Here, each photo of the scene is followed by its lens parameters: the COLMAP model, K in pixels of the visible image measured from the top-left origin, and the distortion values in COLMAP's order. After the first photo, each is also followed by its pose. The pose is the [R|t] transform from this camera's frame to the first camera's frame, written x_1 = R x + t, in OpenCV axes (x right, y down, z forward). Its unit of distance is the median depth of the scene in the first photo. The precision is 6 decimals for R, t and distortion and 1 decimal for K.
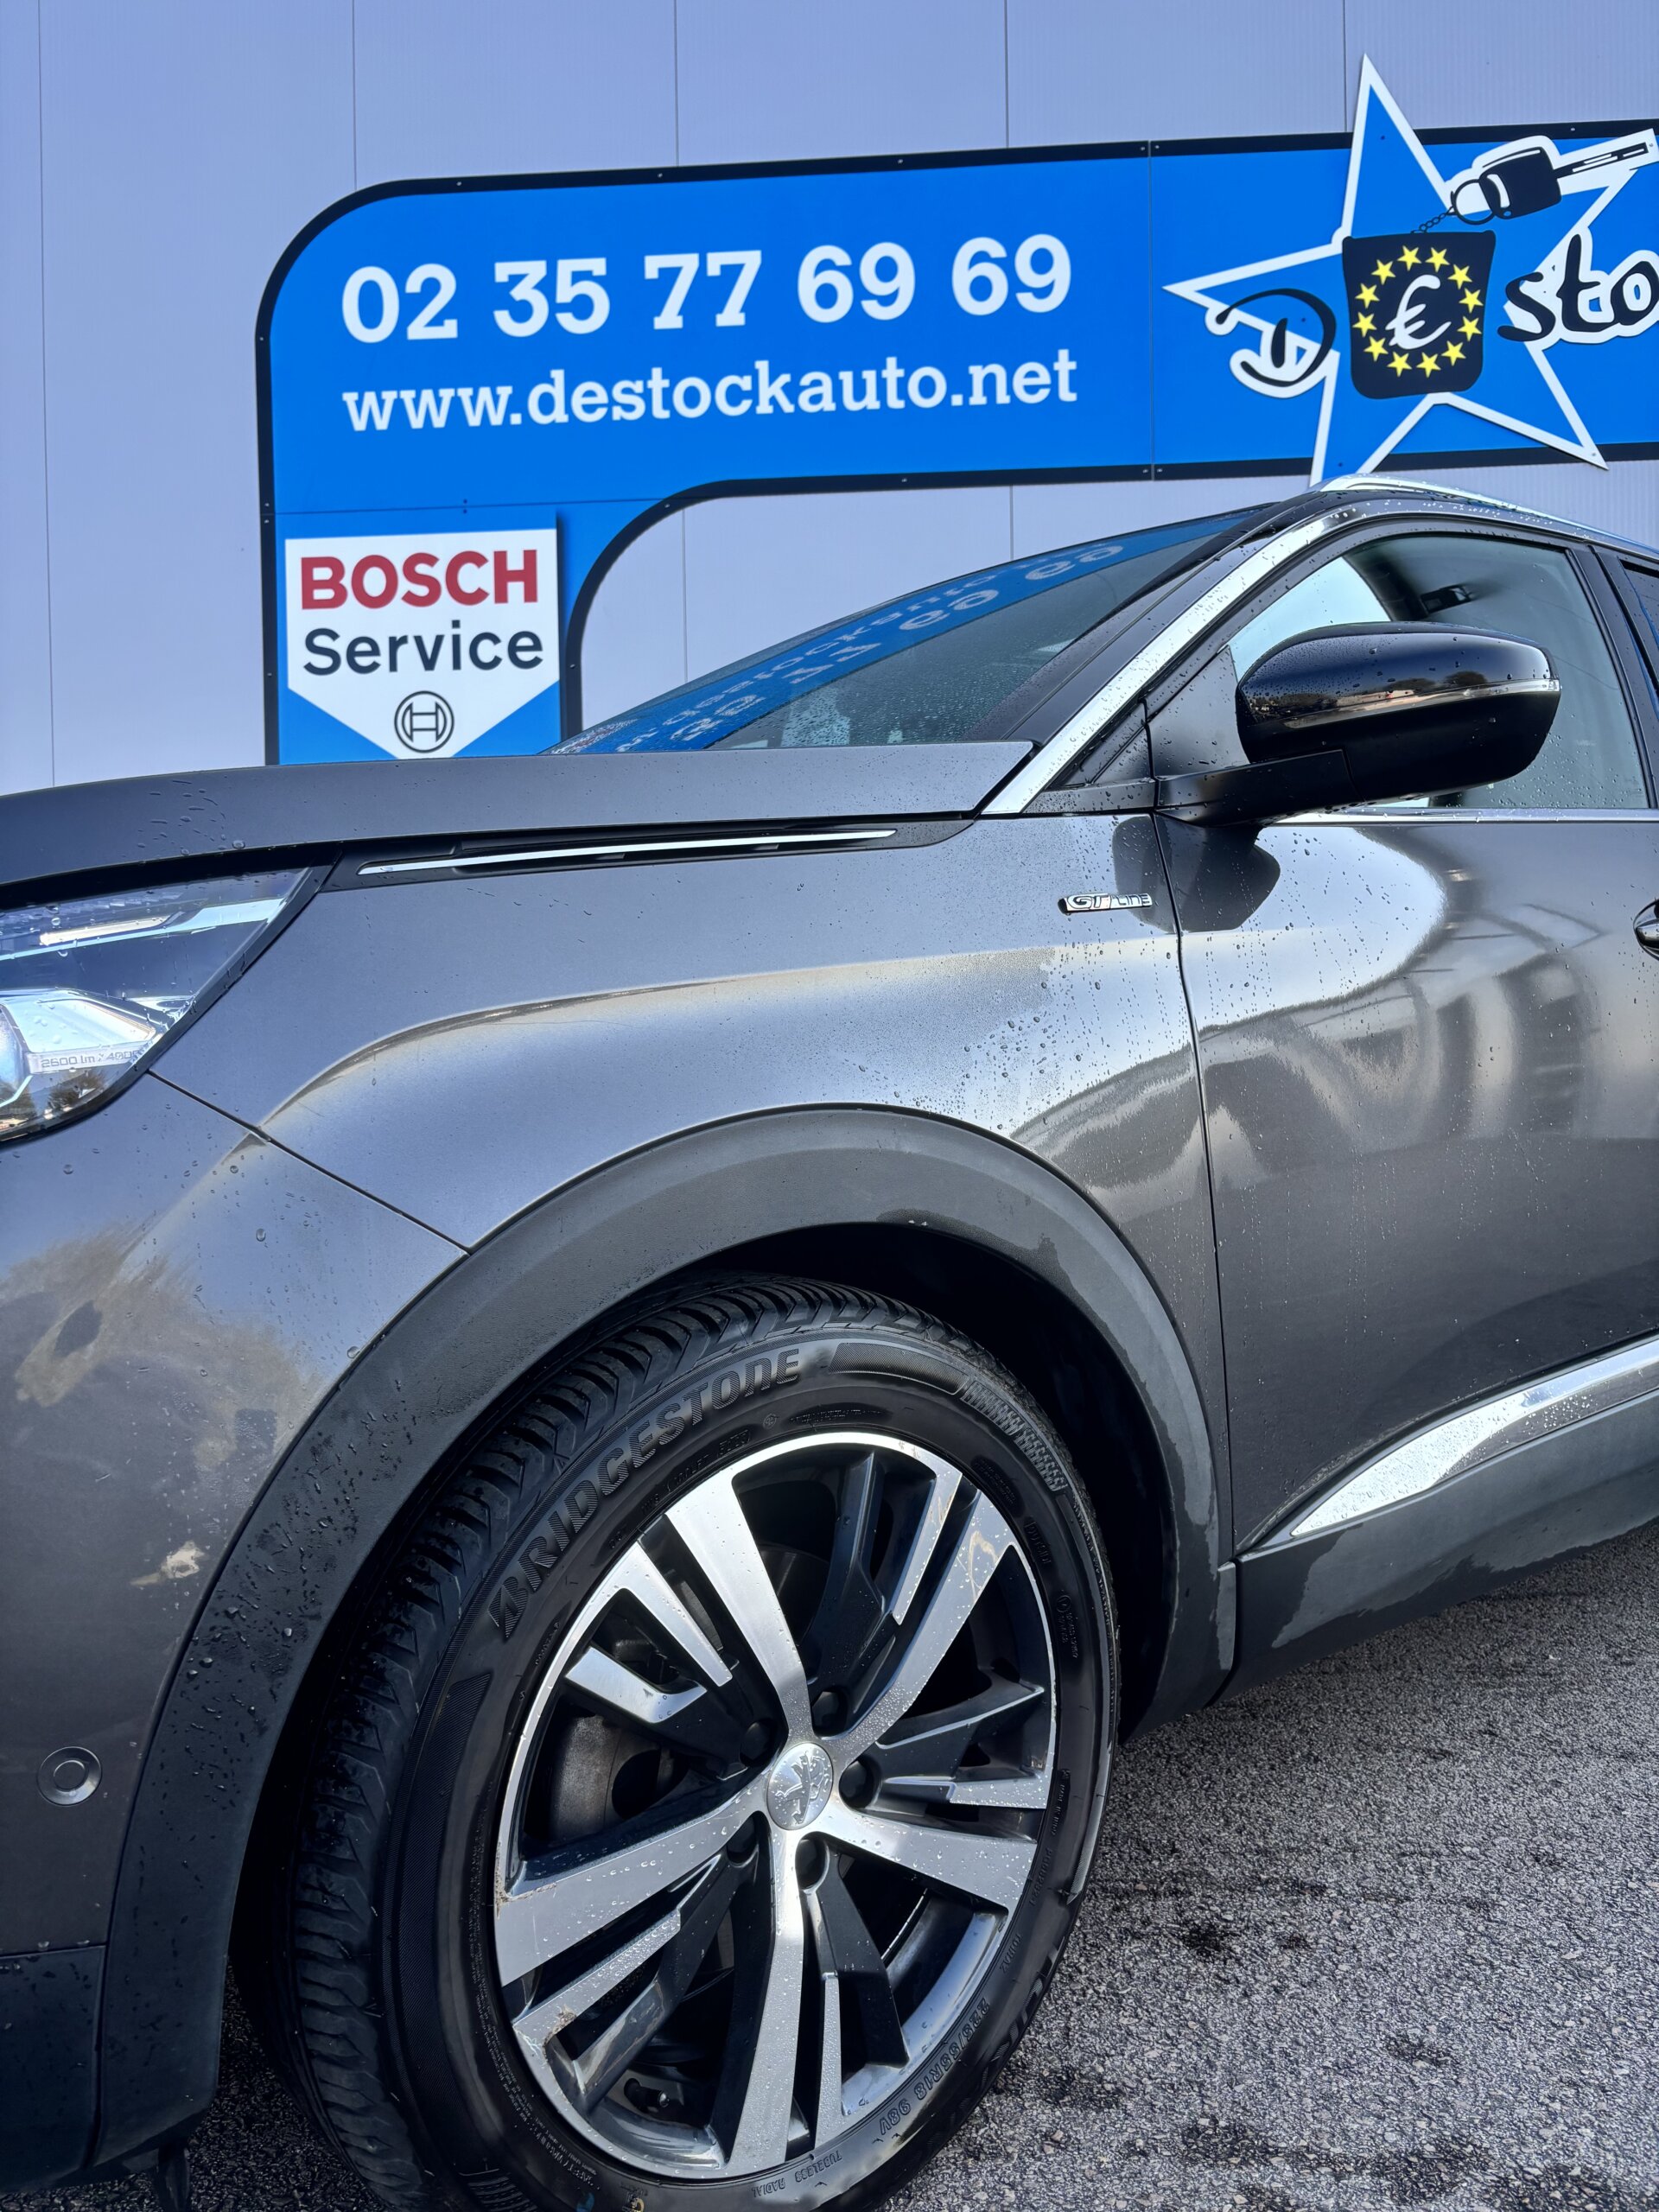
lens RADIAL K [[1696.4, 0, 781.7], [0, 1696.4, 1108.1], [0, 0, 1]] dist [0.054032, -0.045483]
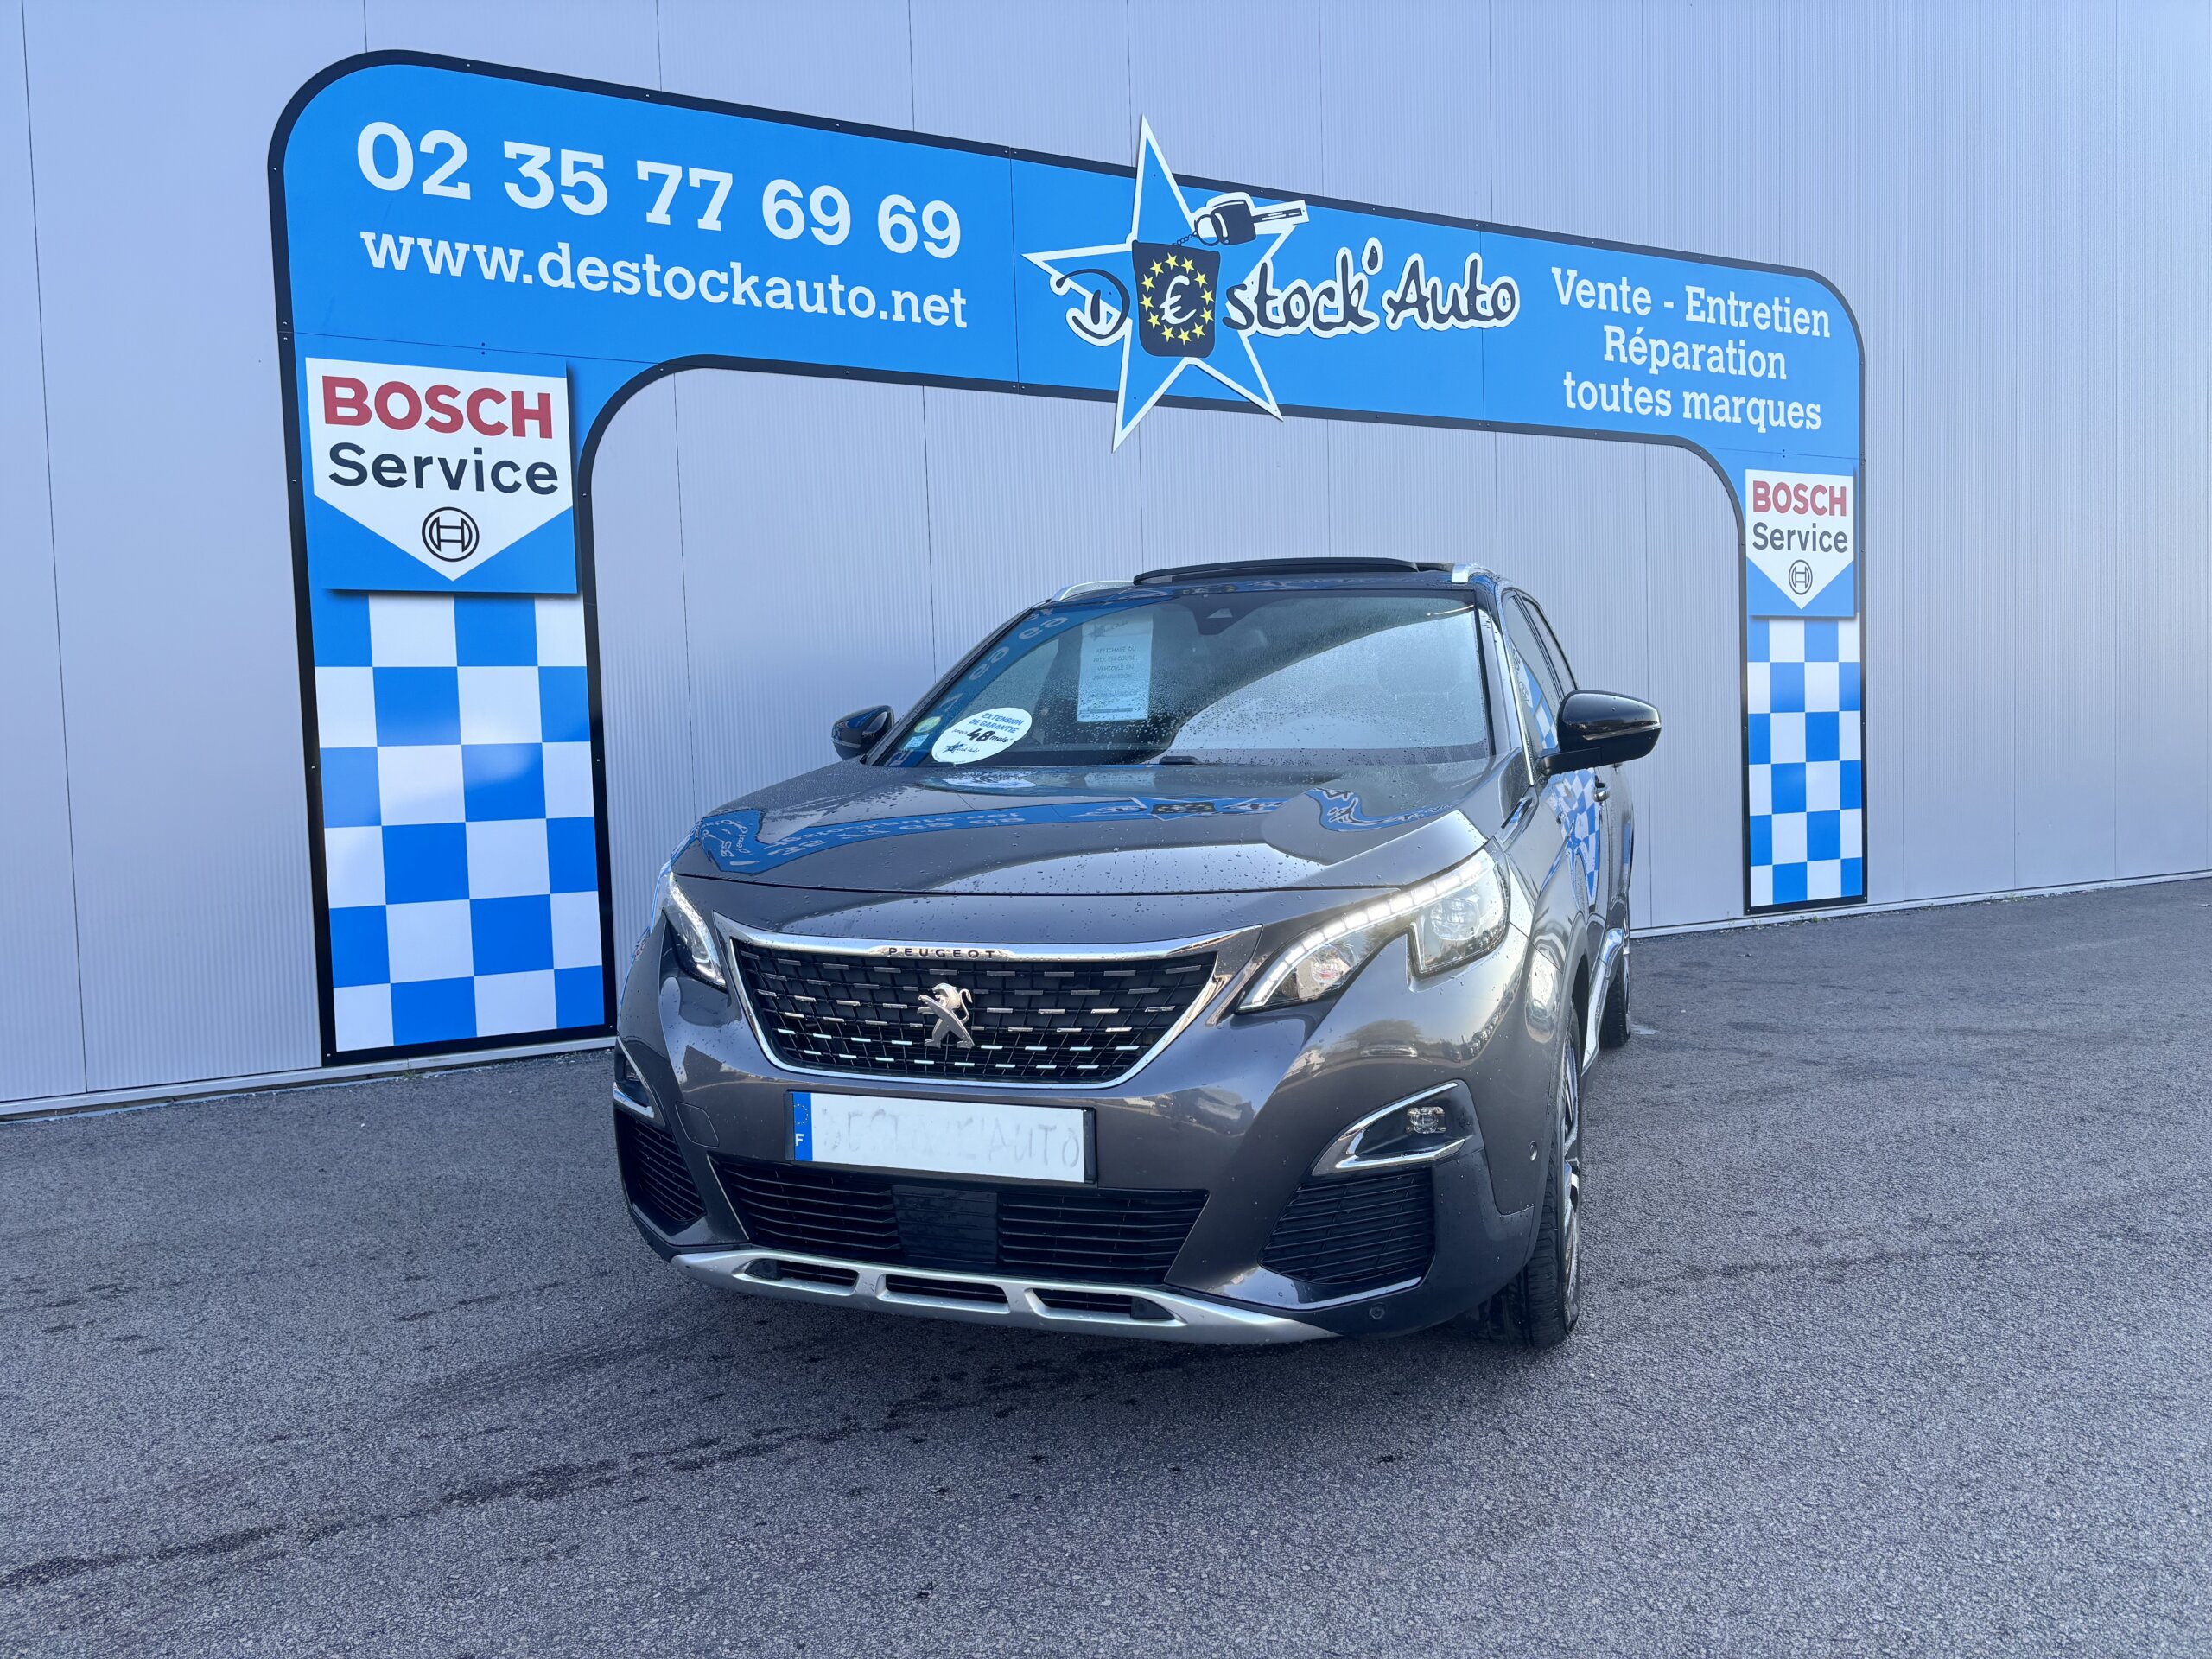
lens RADIAL K [[1696.4, 0, 1103.4], [0, 1696.4, 848.6], [0, 0, 1]] dist [0.054032, -0.045483]
pose [[0.851810, -0.039290, 0.522375, -0.449091], [0.022711, 0.999016, 0.038107, -0.051016], [-0.523358, -0.020596, 0.851864, -0.208970]]
